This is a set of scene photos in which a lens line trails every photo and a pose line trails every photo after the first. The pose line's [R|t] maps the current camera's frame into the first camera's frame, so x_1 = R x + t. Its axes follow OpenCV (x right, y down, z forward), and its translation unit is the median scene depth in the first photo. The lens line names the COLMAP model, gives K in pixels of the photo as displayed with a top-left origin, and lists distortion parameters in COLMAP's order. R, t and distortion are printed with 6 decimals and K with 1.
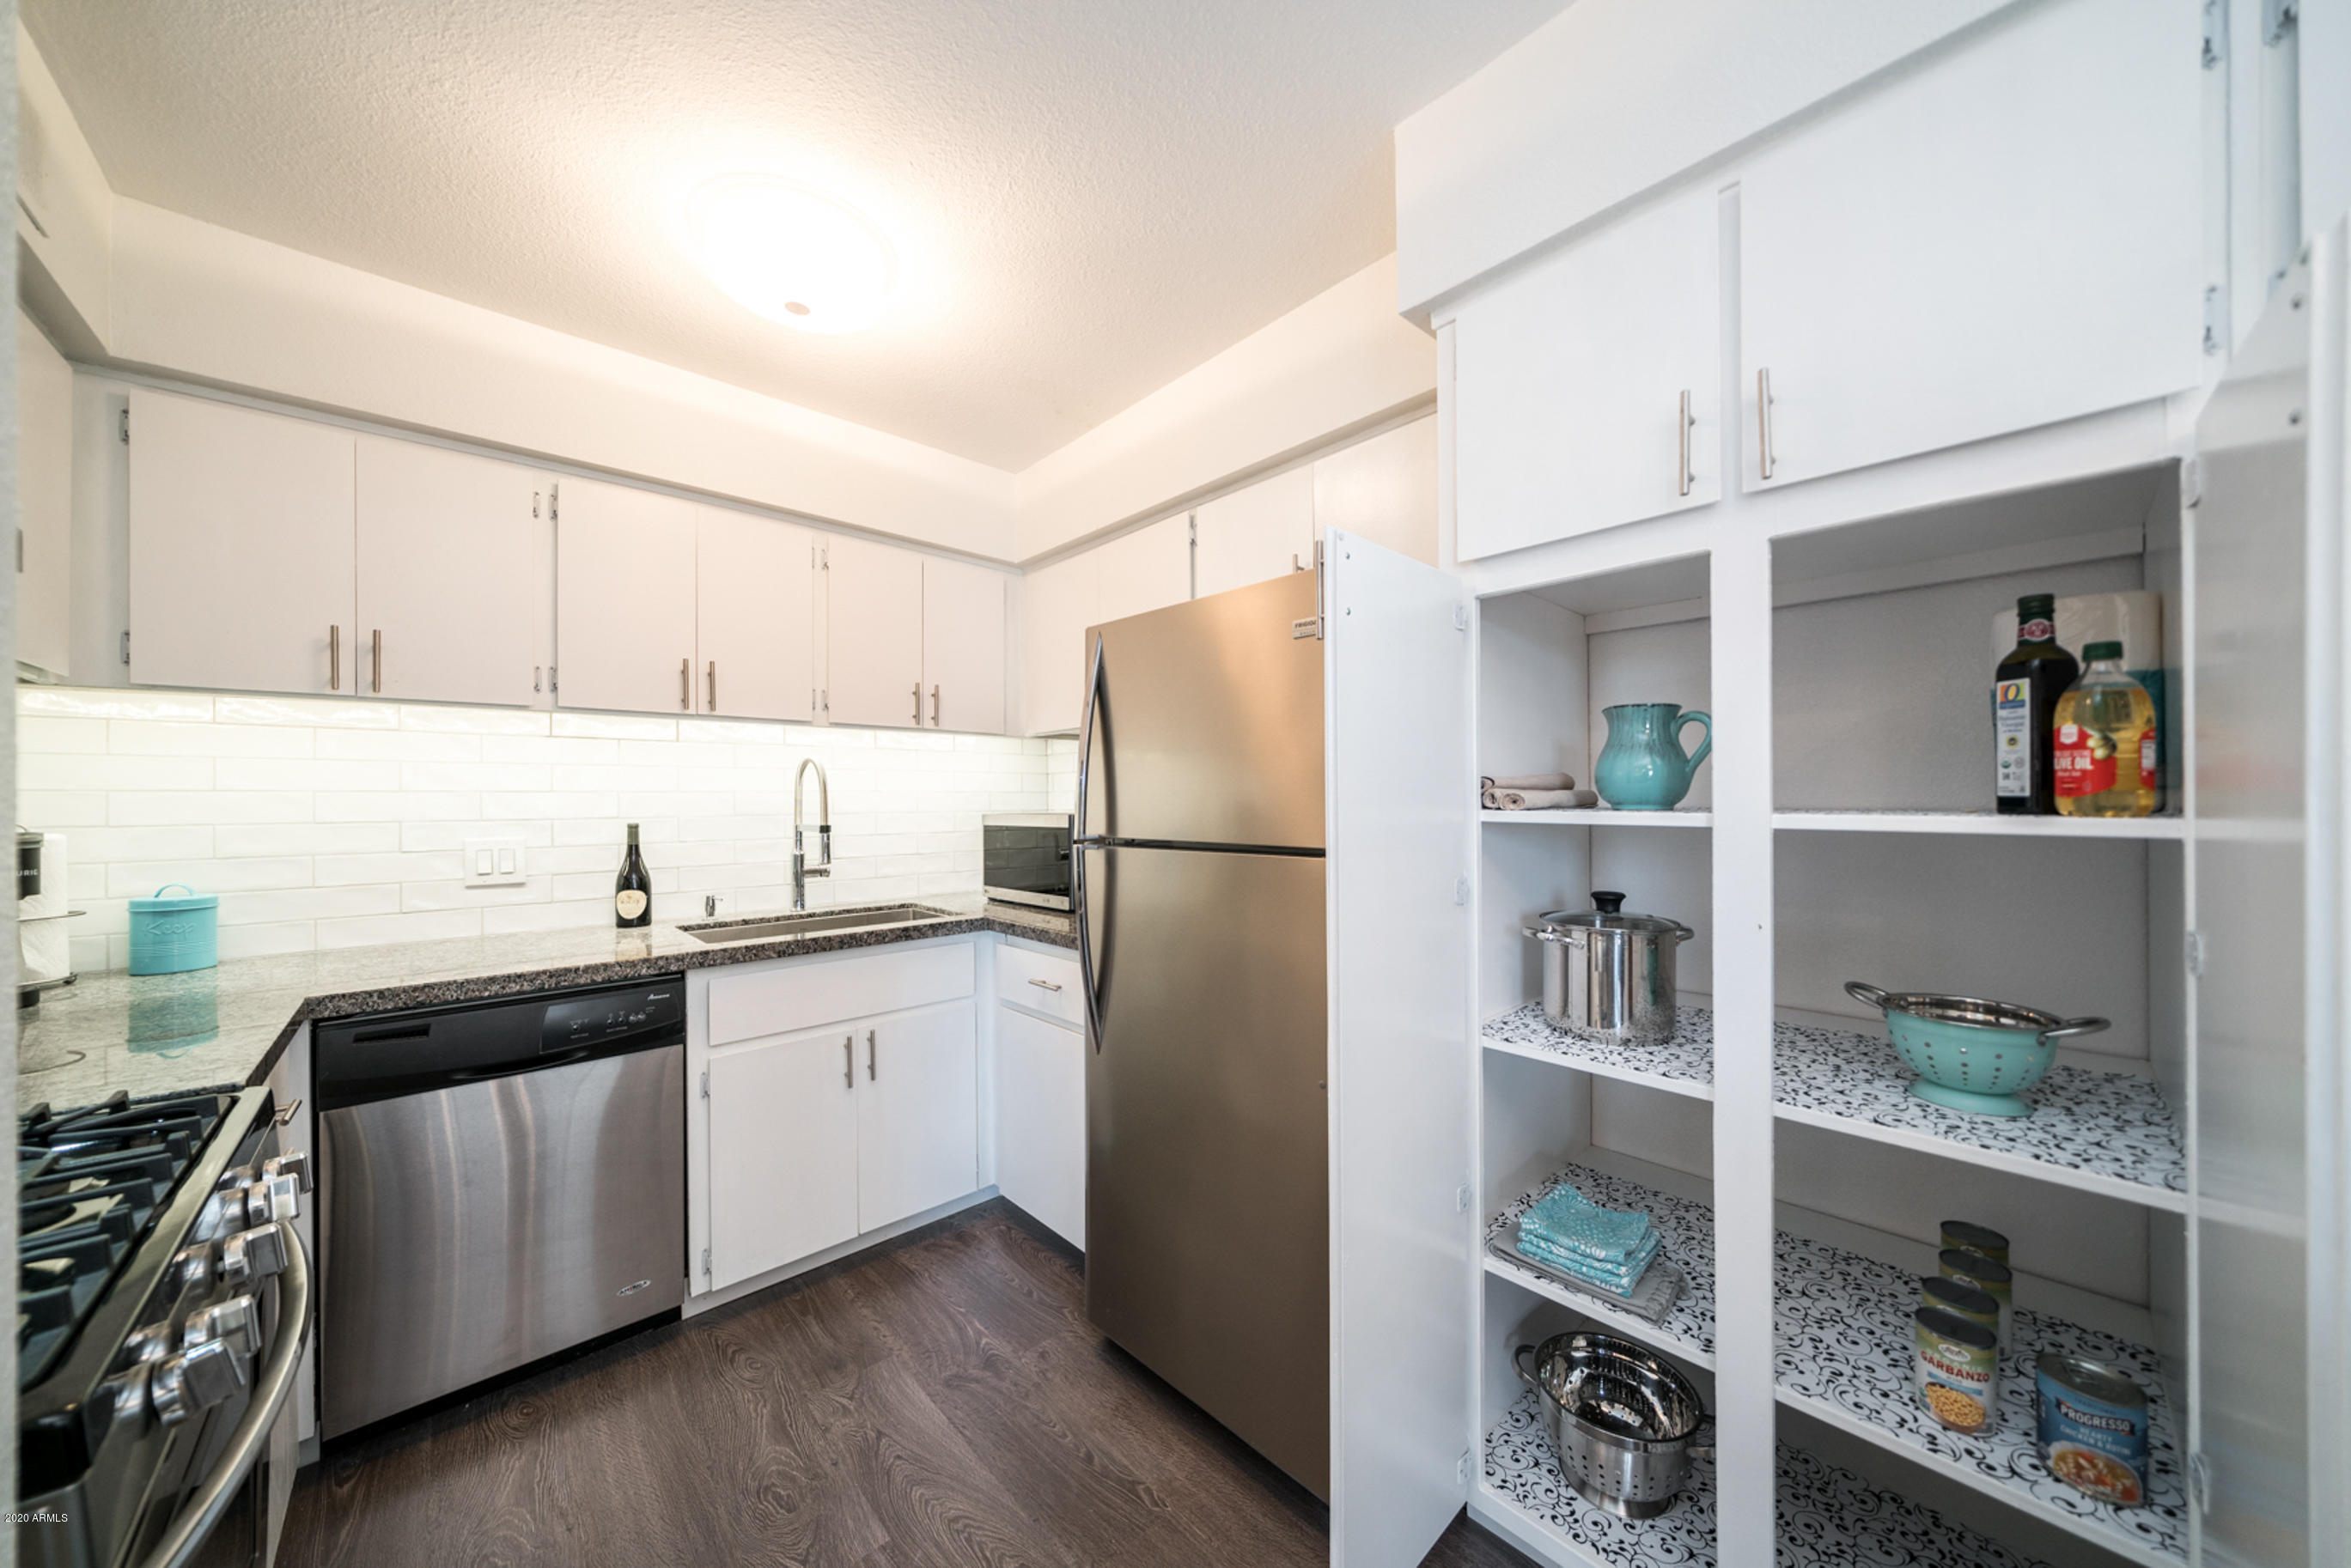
lens RADIAL K [[805.5, 0, 1170.7], [0, 805.5, 794.9], [0, 0, 1]] dist [-0.003241, -0.000771]
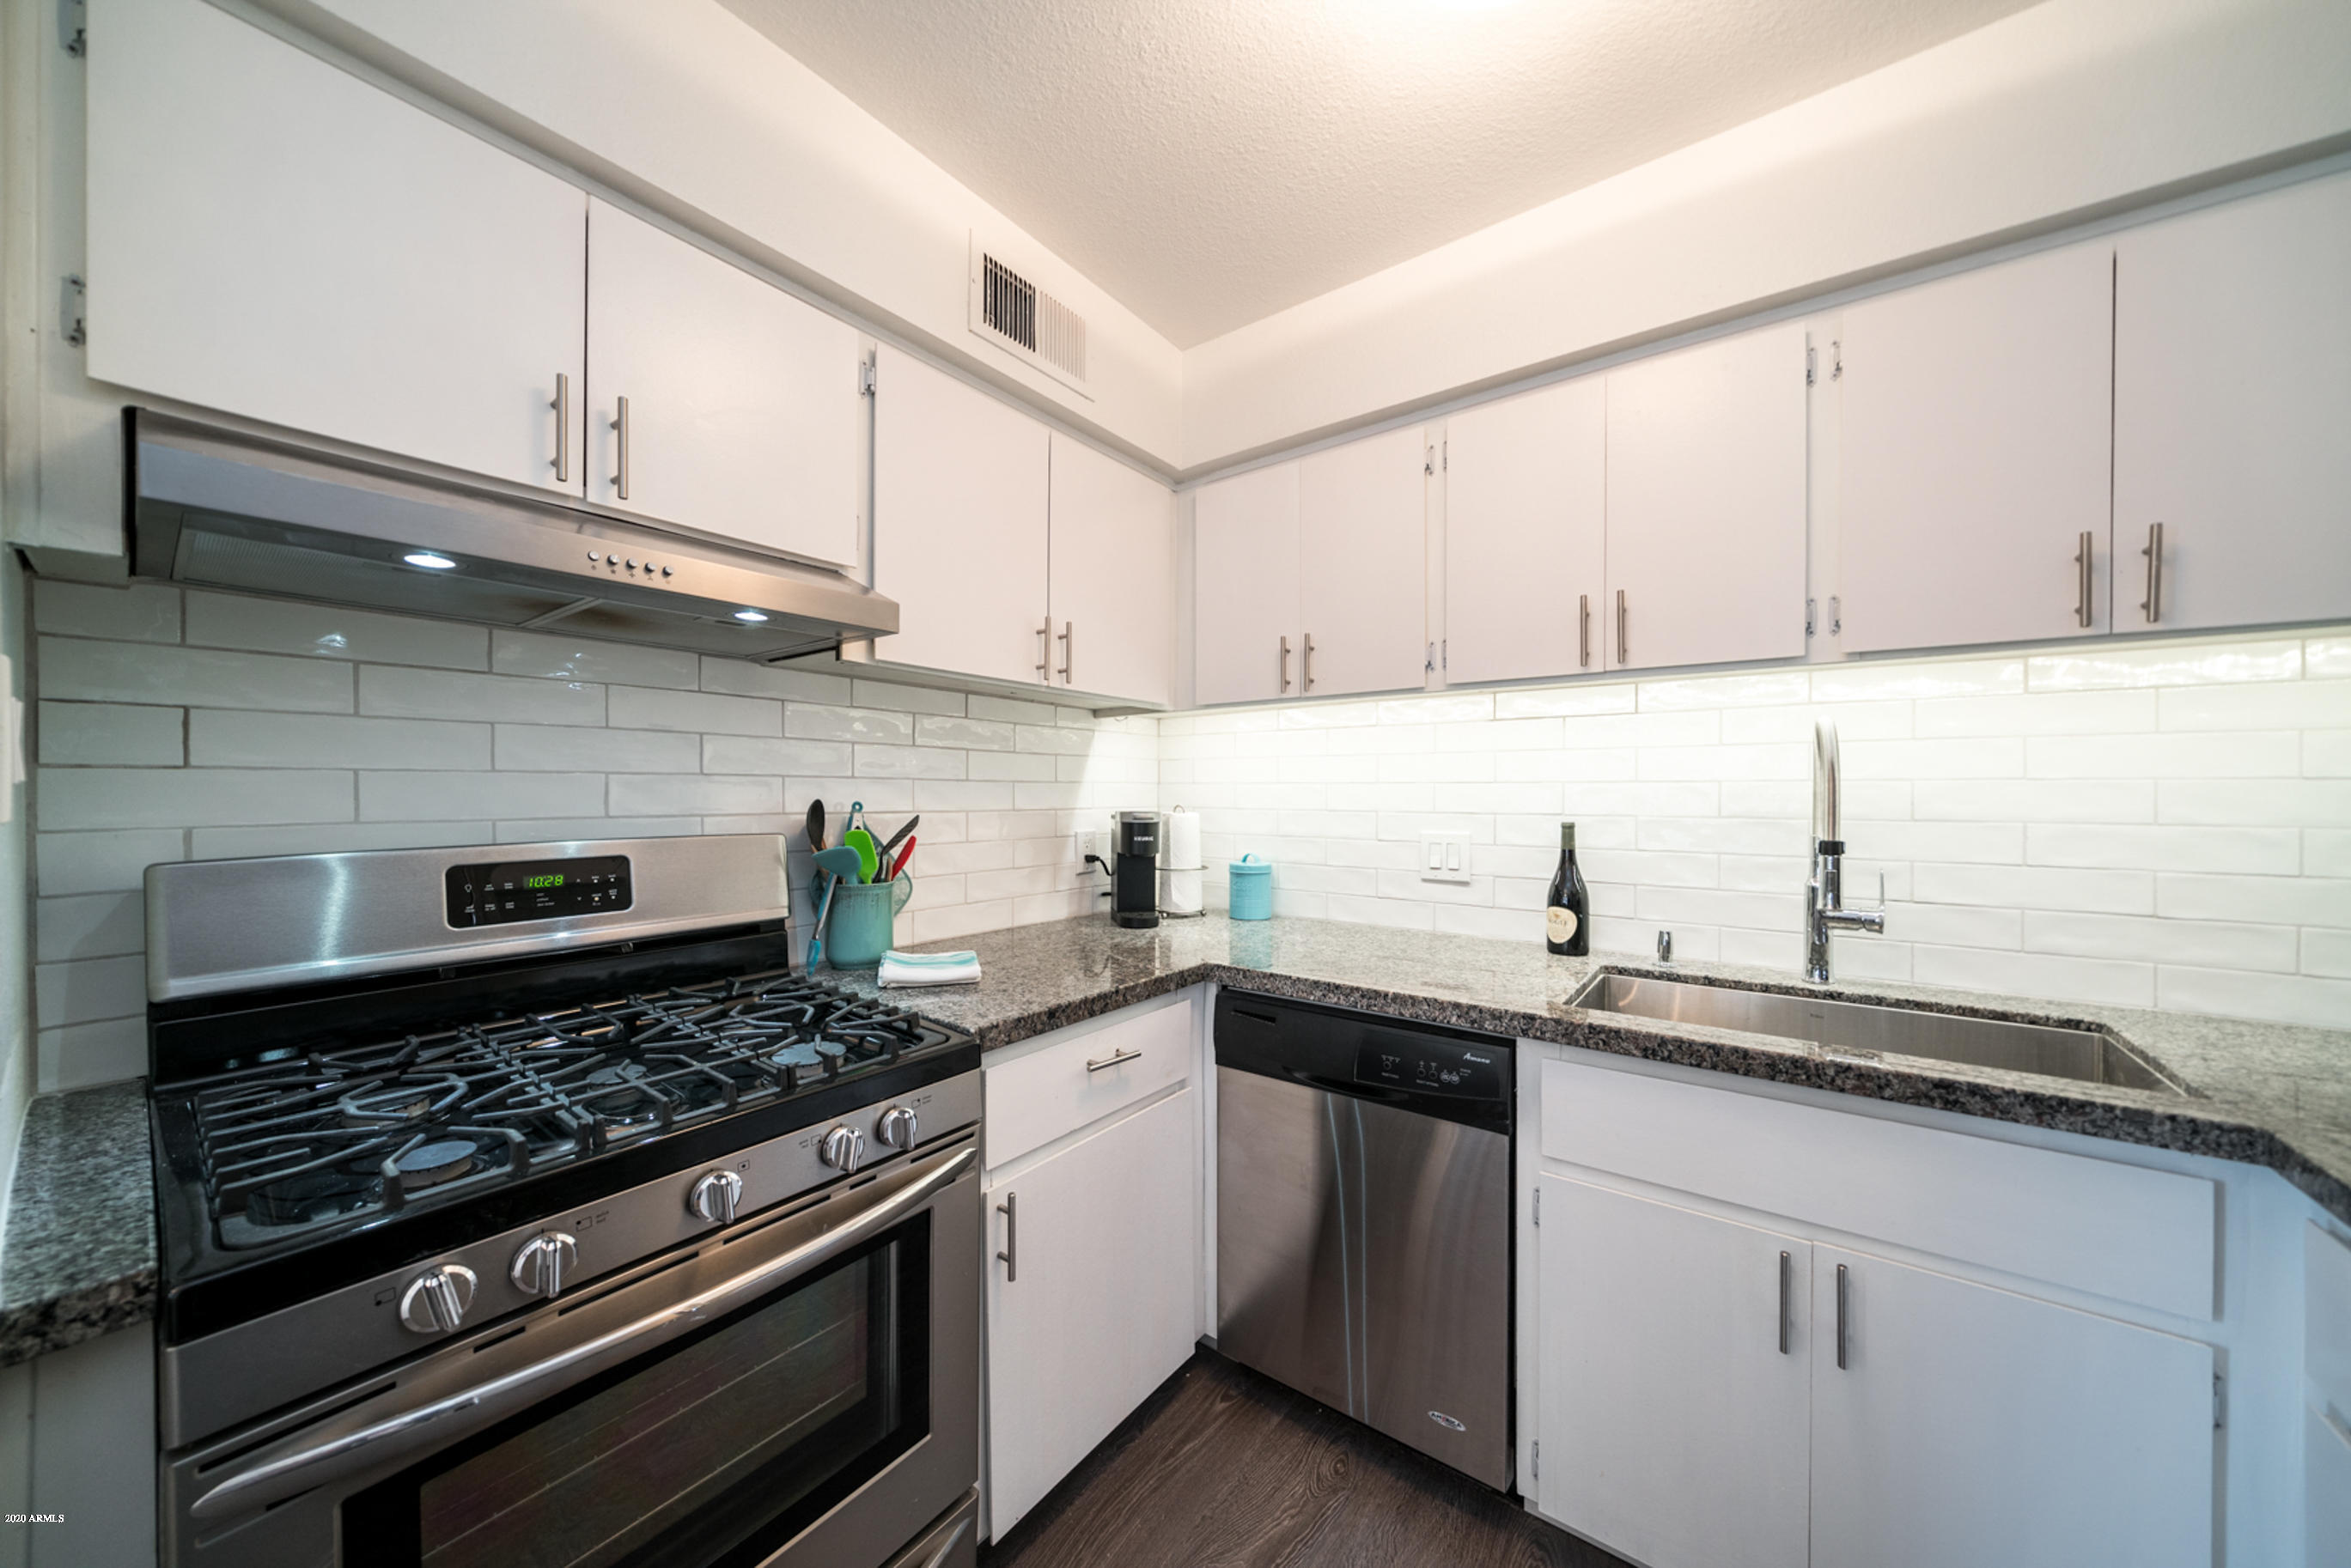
lens RADIAL K [[805.5, 0, 1173.9], [0, 805.5, 790.2], [0, 0, 1]] dist [-0.003241, -0.000771]
pose [[0.165212, 0.008067, -0.986225, 0.042735], [0.004349, 0.999951, 0.008908, -0.004761], [0.986249, -0.005761, 0.165169, 0.511620]]
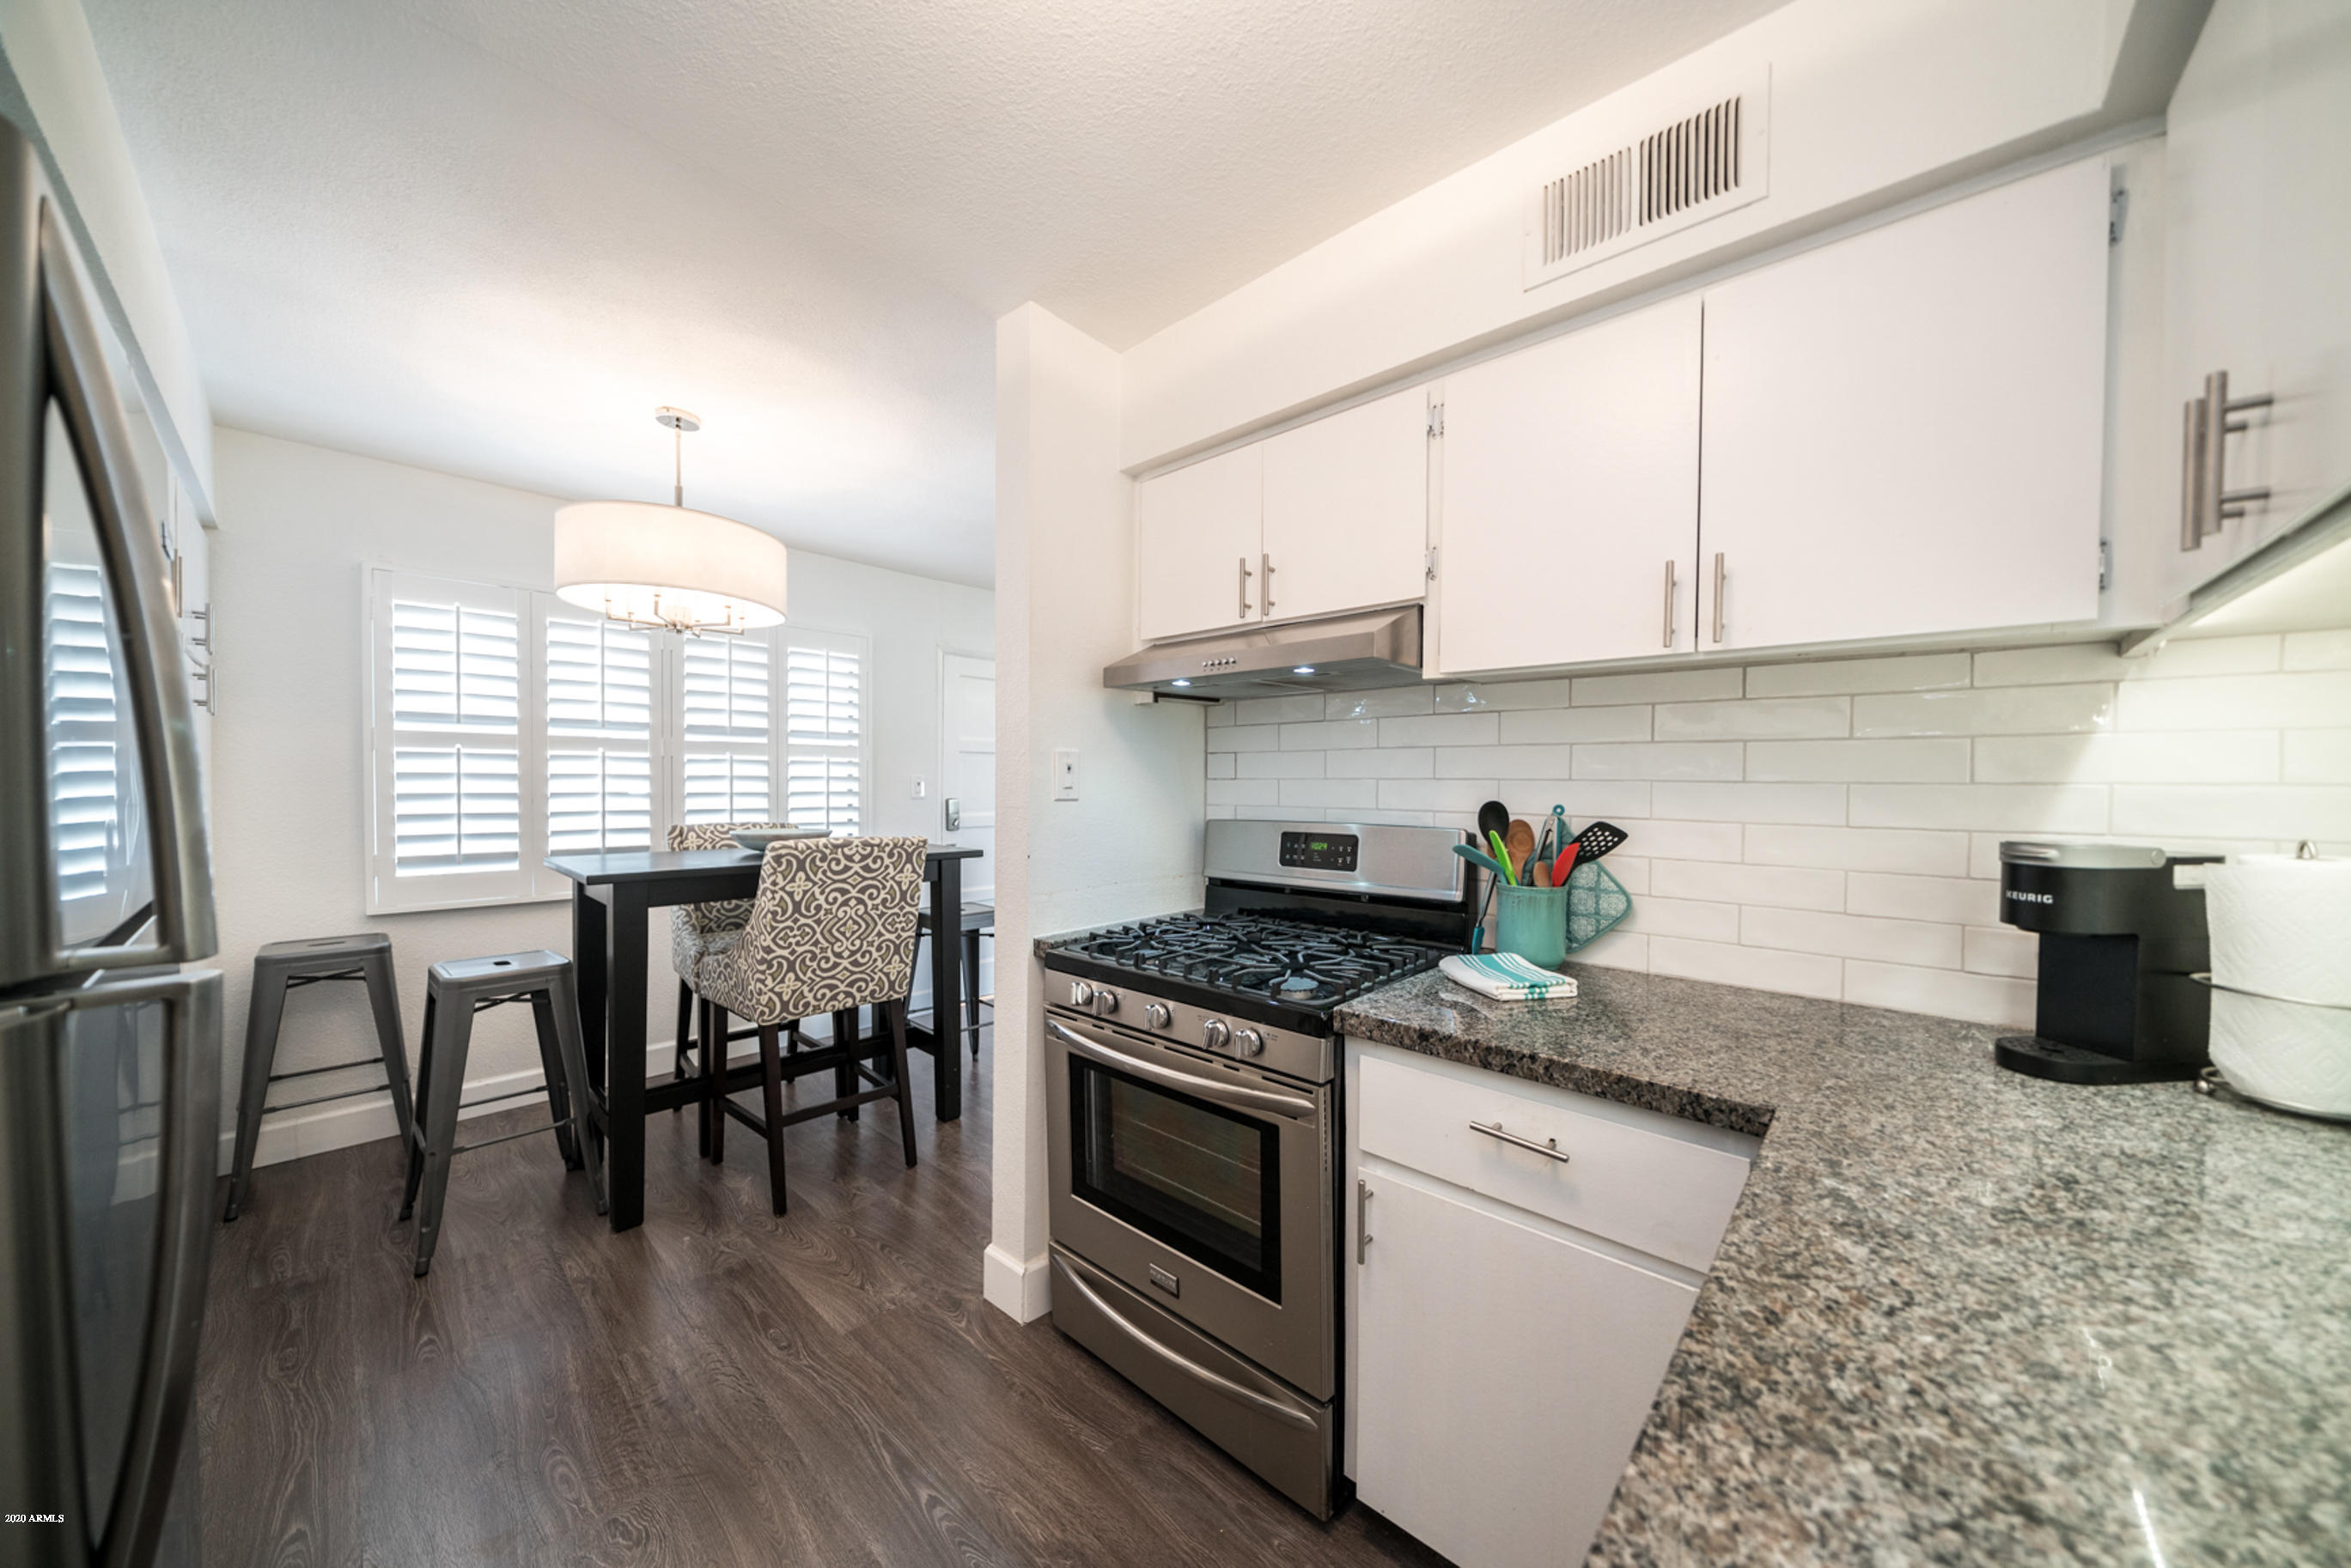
lens RADIAL K [[805.5, 0, 1188.2], [0, 805.5, 793.8], [0, 0, 1]] dist [-0.003241, -0.000771]
pose [[-0.997753, 0.005195, -0.066802, -0.373857], [0.004563, 0.999943, 0.009610, -0.007503], [0.066848, 0.009284, -0.997720, 1.080621]]
